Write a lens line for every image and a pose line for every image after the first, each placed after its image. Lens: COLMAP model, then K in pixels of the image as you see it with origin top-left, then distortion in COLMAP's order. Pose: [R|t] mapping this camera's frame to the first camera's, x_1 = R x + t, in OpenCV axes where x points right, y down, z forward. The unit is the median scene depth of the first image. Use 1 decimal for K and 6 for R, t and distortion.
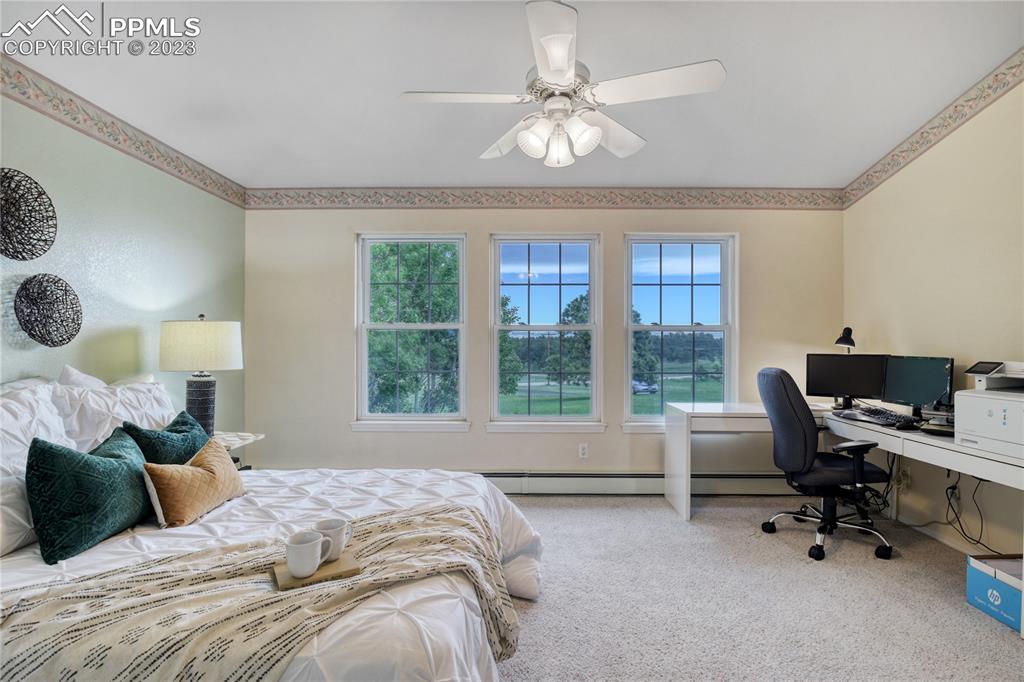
lens RADIAL K [[518.1, 0, 512.0], [0, 518.1, 341.0], [0, 0, 1]] dist [-0.000568, -0.000300]
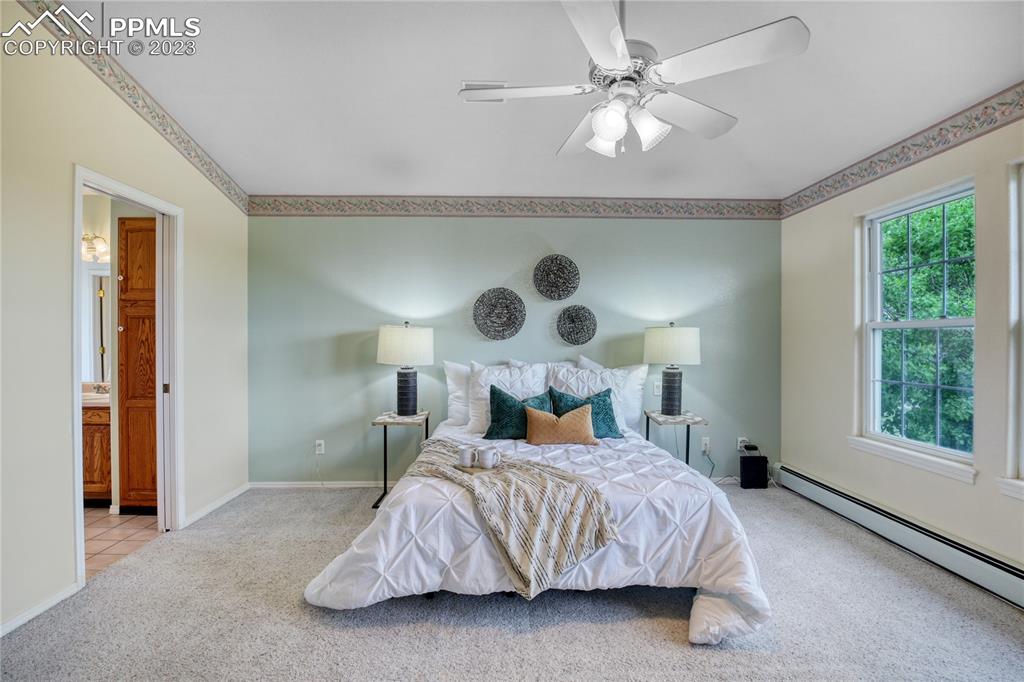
lens RADIAL K [[518.1, 0, 512.0], [0, 518.1, 341.0], [0, 0, 1]] dist [-0.000568, -0.000300]
pose [[0.050122, 0.000320, -0.998743, 0.700578], [-0.003197, 0.999995, 0.000160, -0.001856], [0.998738, 0.003185, 0.050123, 0.517391]]
